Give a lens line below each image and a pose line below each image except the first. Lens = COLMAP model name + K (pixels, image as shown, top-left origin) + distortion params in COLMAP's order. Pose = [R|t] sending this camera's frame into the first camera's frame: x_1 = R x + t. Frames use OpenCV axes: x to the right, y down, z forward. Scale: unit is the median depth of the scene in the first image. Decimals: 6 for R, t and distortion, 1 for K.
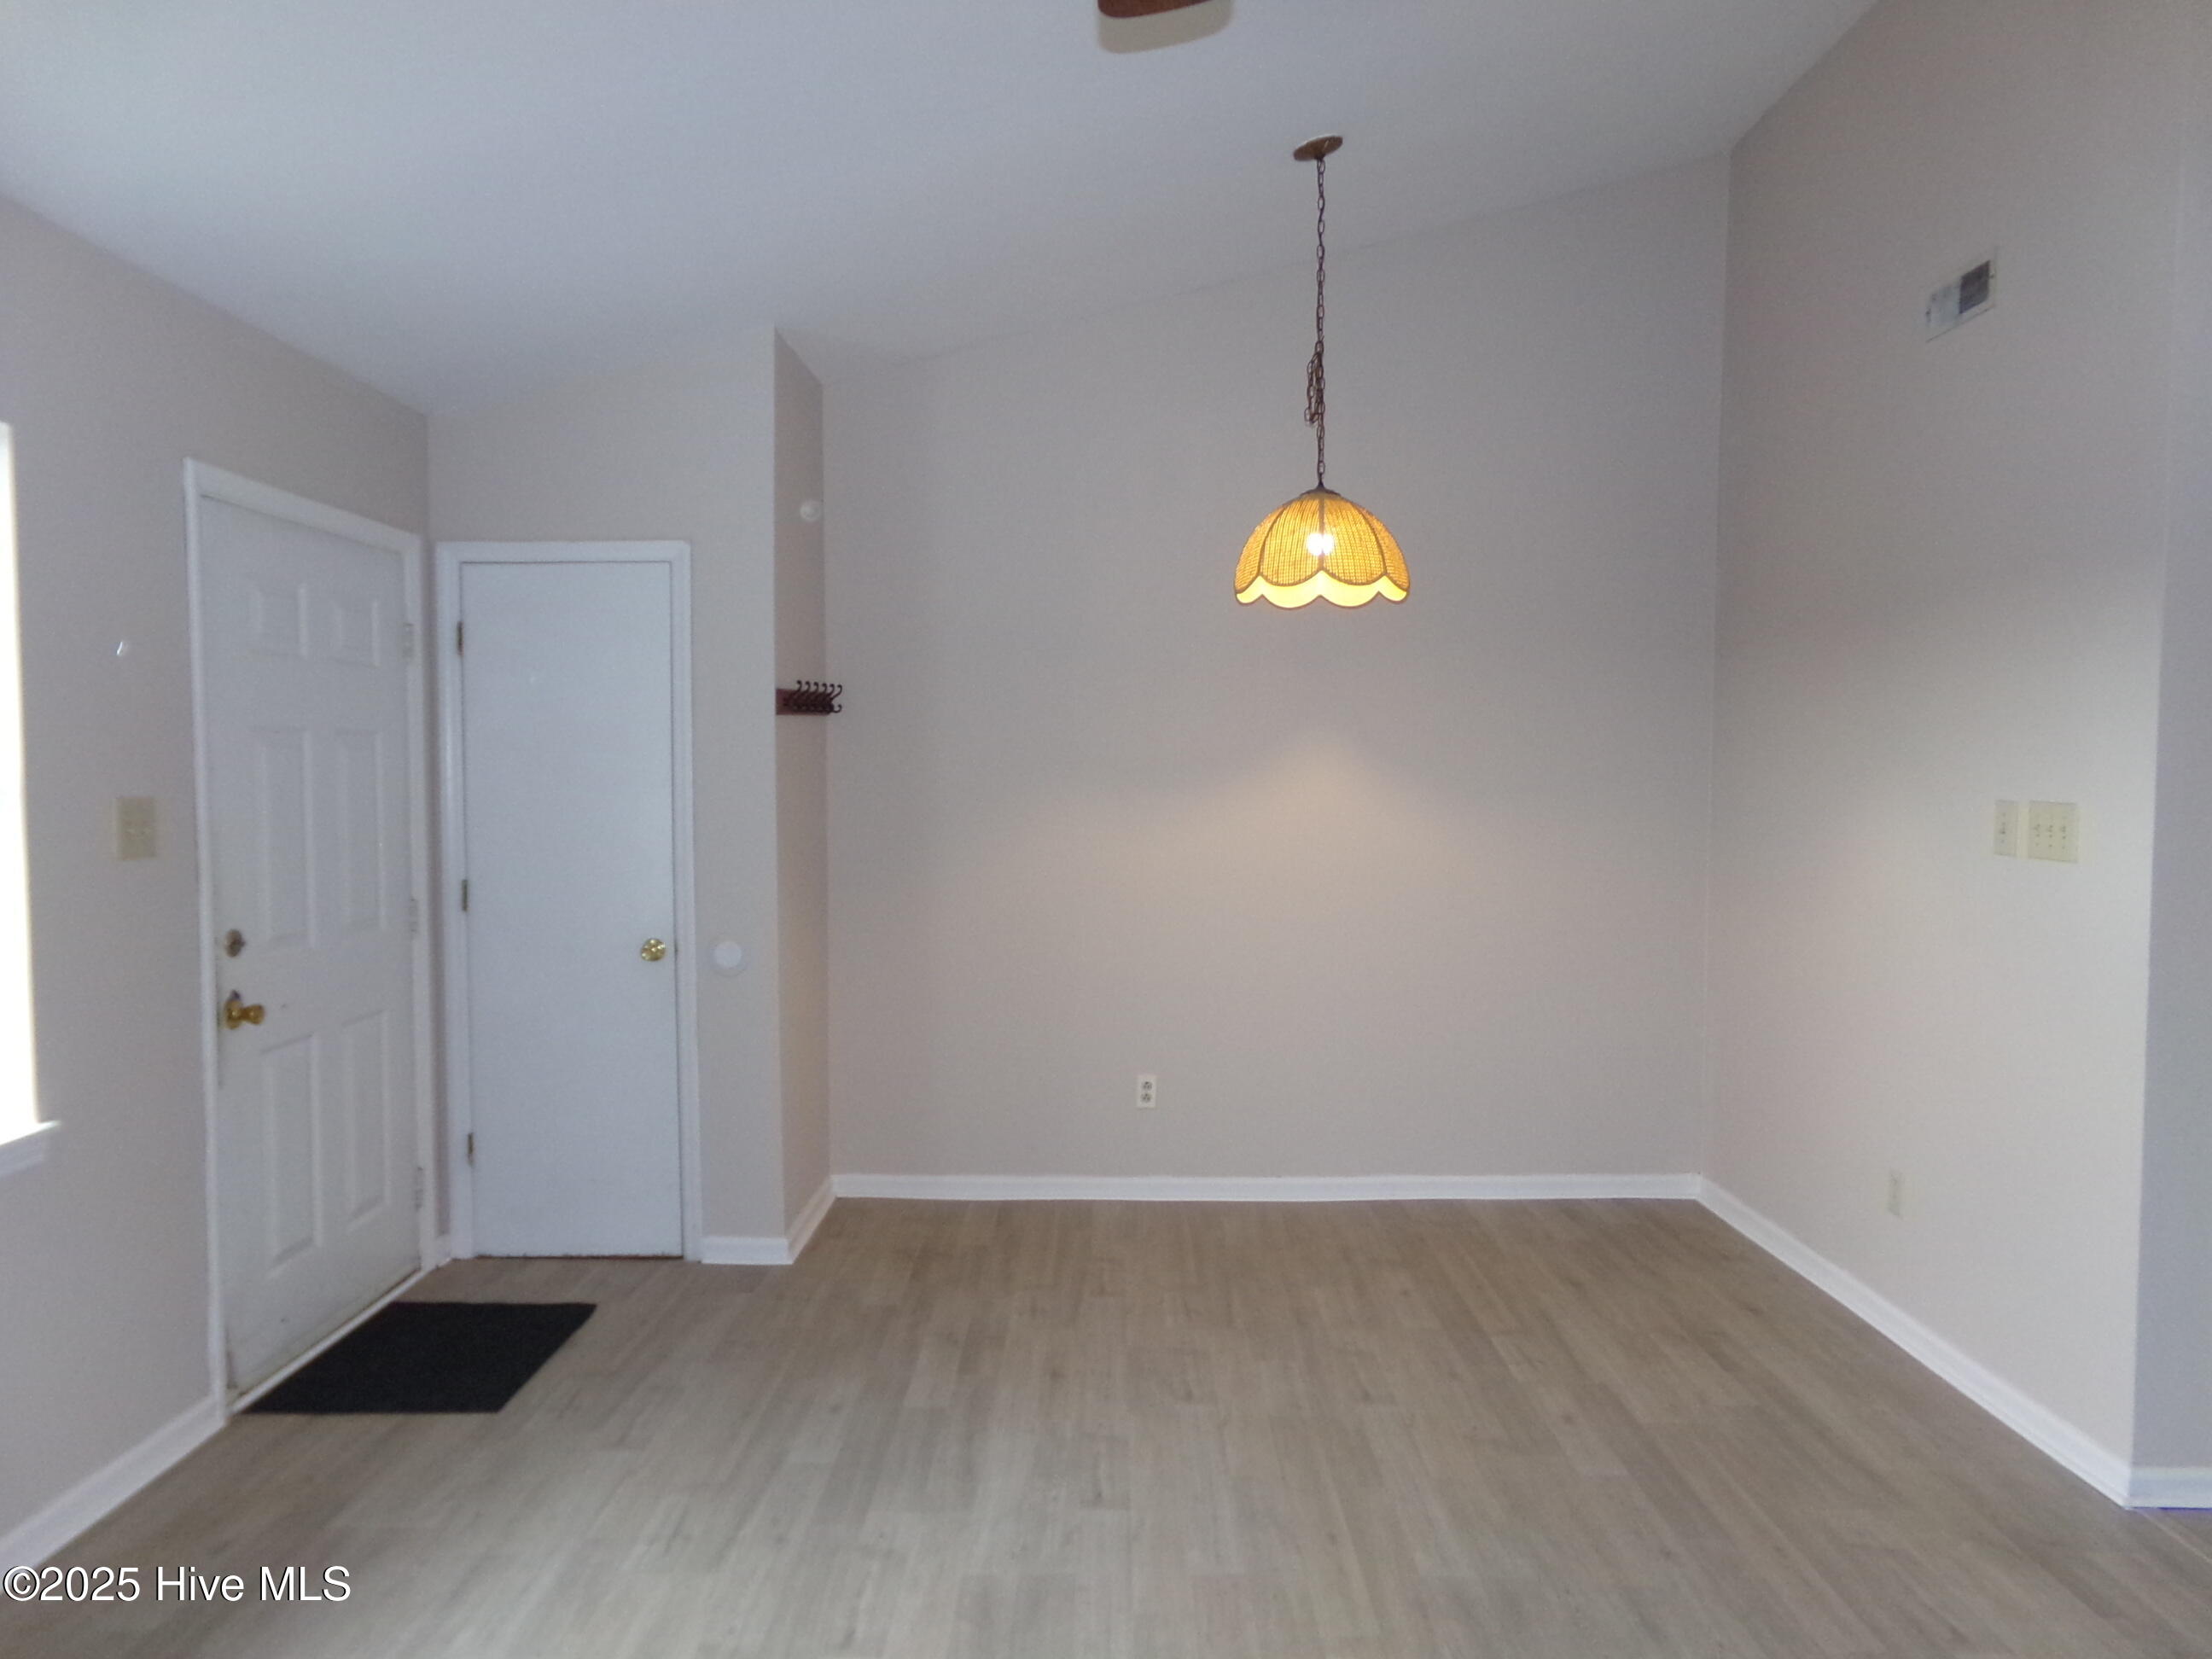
lens RADIAL K [[1490.0, 0, 1100.0], [0, 1490.0, 838.5], [0, 0, 1]] dist [-0.078236, 0.093607]
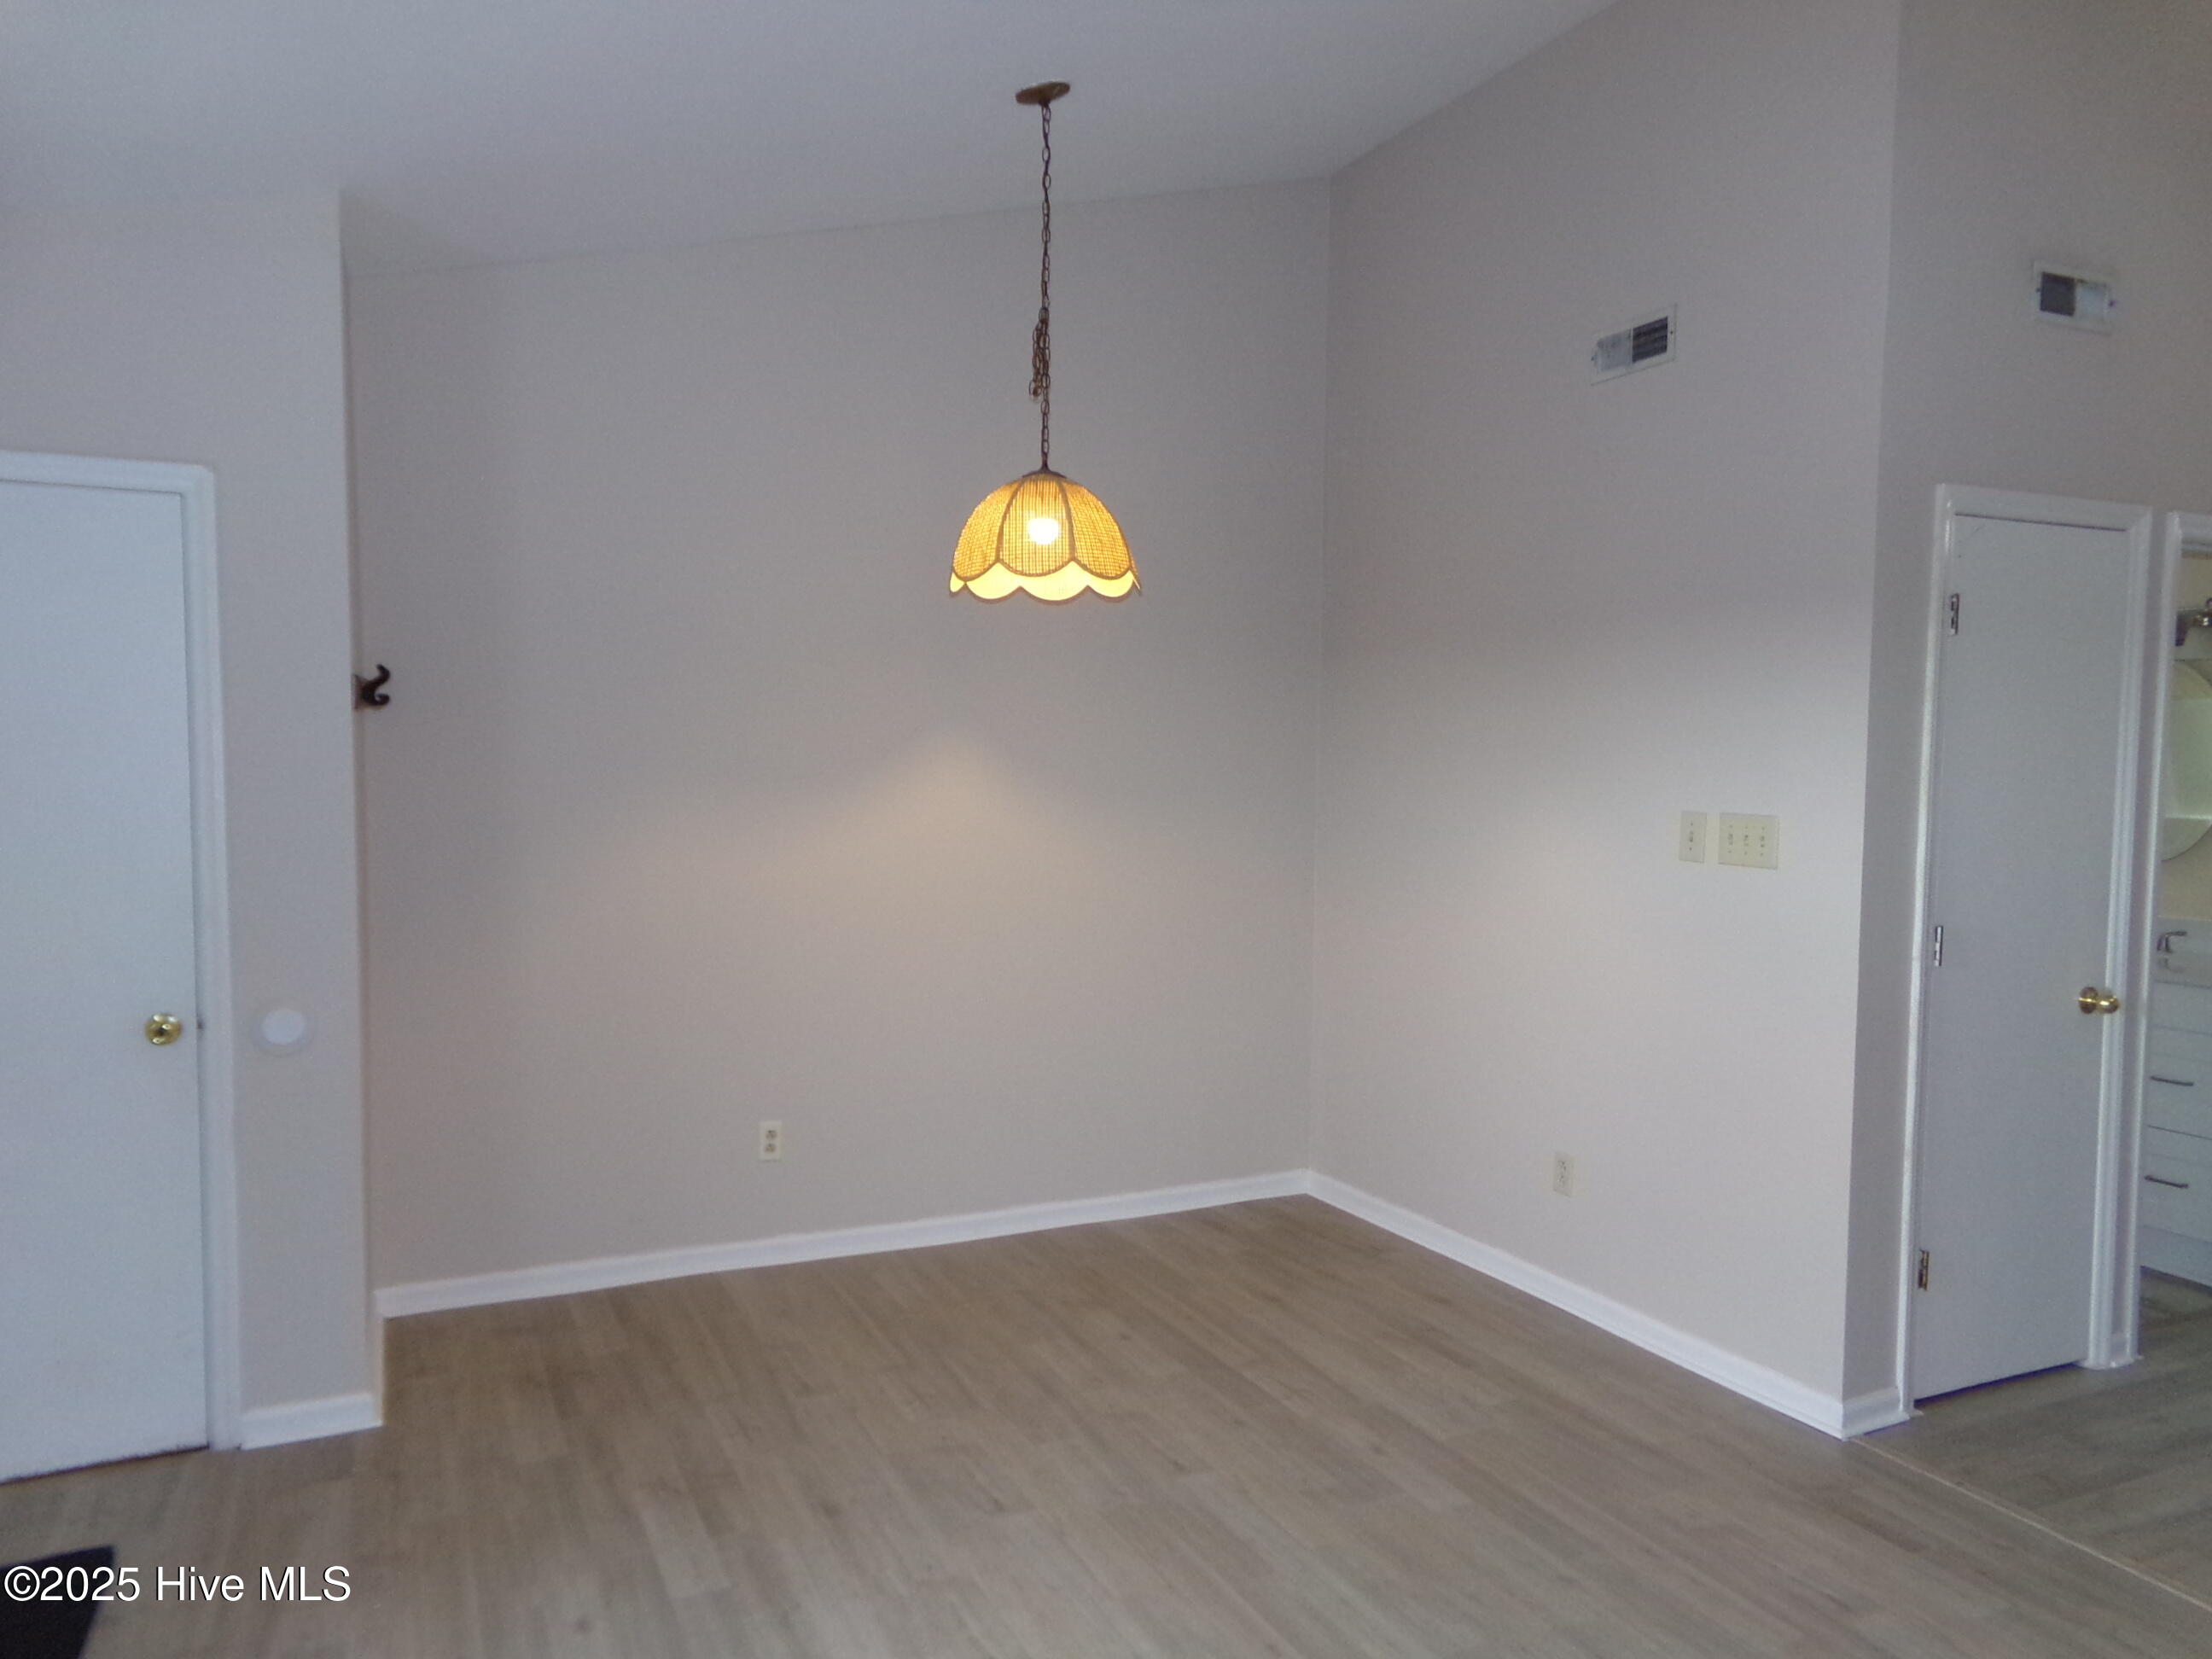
lens RADIAL K [[1491.6, 0, 1100.7], [0, 1491.6, 834.0], [0, 0, 1]] dist [-0.089666, 0.136751]
pose [[0.899698, -0.016557, 0.436200, -0.221479], [0.013455, 0.999857, 0.010201, -0.022191], [-0.436306, -0.003309, 0.899792, 0.168014]]
